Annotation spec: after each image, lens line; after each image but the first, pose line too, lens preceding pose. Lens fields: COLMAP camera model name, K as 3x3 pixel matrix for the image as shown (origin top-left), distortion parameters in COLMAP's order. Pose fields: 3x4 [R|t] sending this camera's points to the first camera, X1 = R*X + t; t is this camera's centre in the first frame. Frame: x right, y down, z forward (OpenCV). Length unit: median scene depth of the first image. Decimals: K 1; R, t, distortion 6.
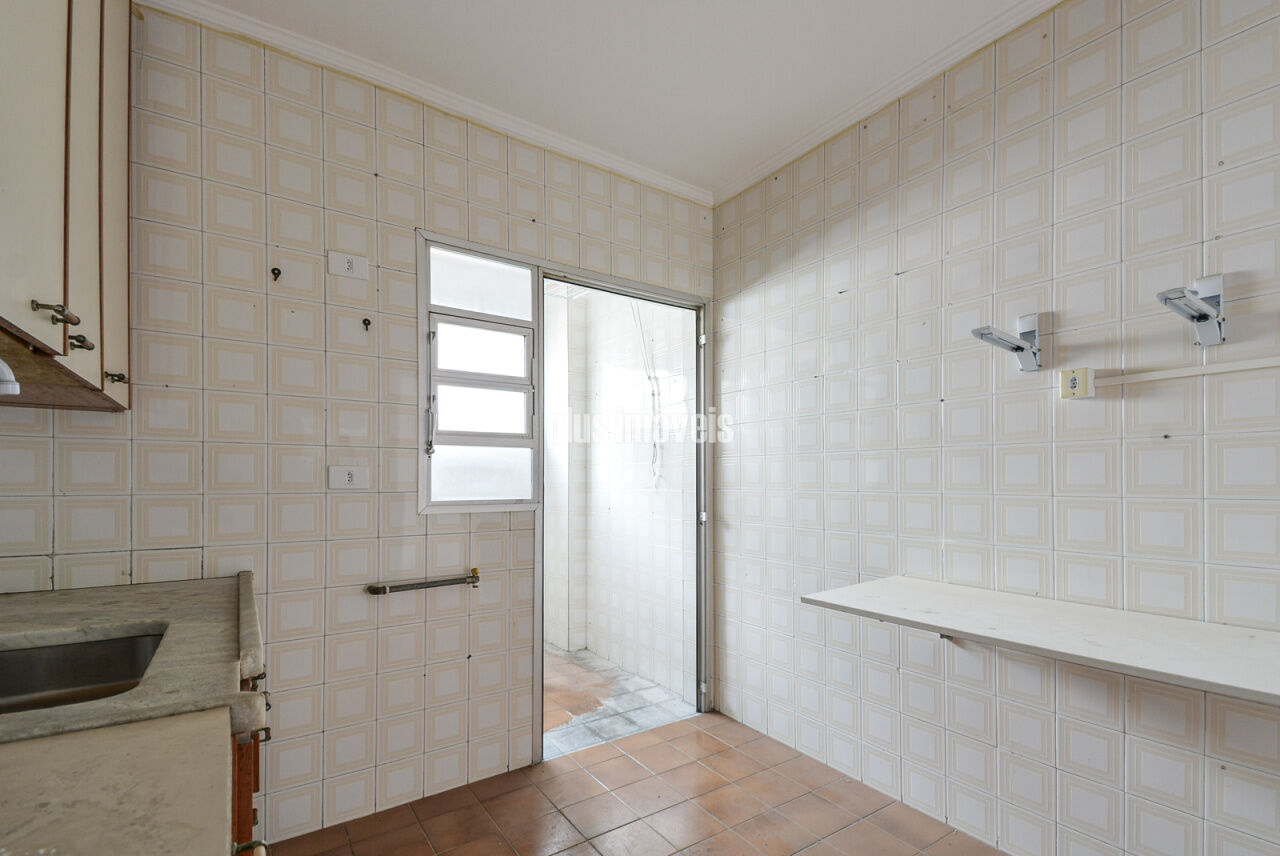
lens RADIAL K [[591.3, 0, 626.0], [0, 591.3, 477.0], [0, 0, 1]] dist [0.031620, -0.019355]
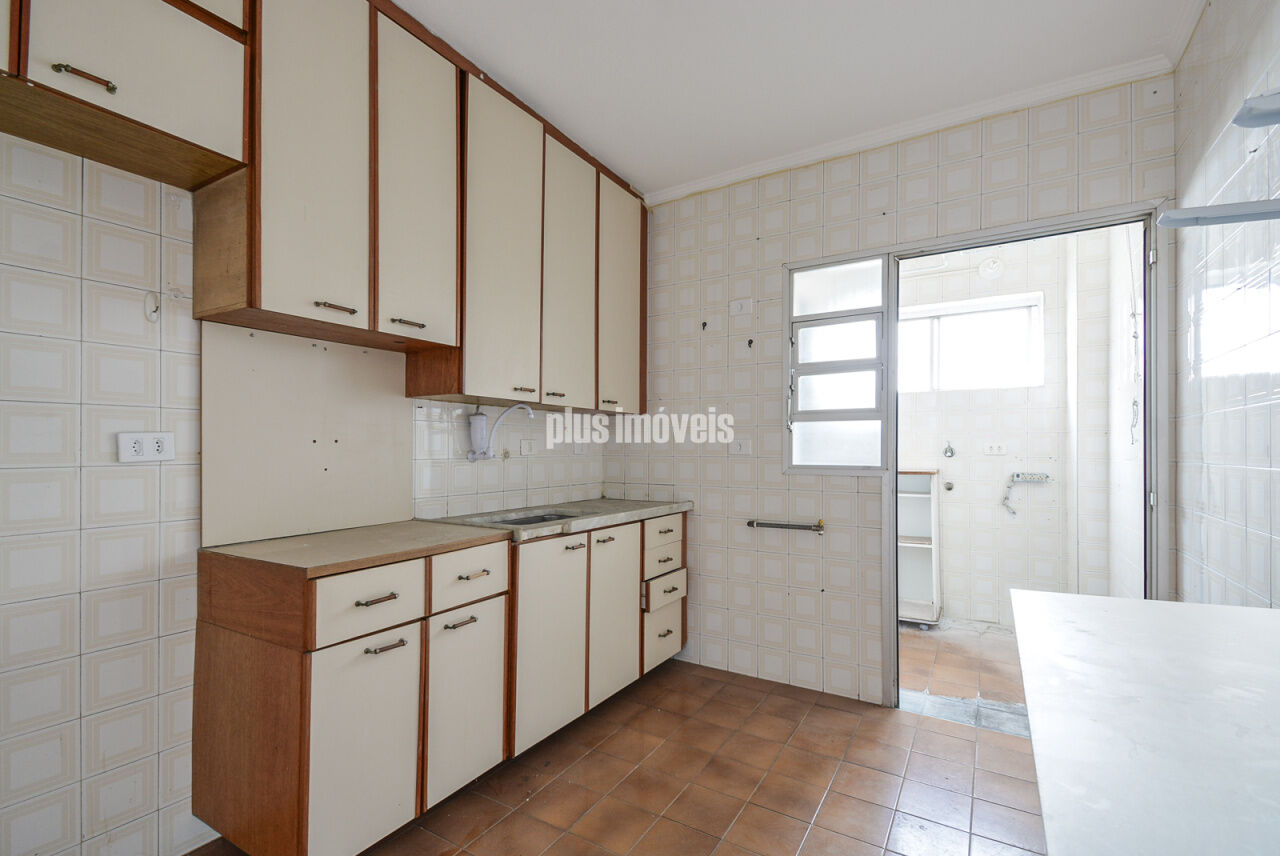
lens RADIAL K [[591.3, 0, 641.2], [0, 591.3, 440.9], [0, 0, 1]] dist [0.031620, -0.019355]
pose [[0.380766, -0.010532, -0.924611, 0.737508], [0.006009, 0.999942, -0.008915, -0.002804], [0.924652, -0.002162, 0.380808, 0.170752]]
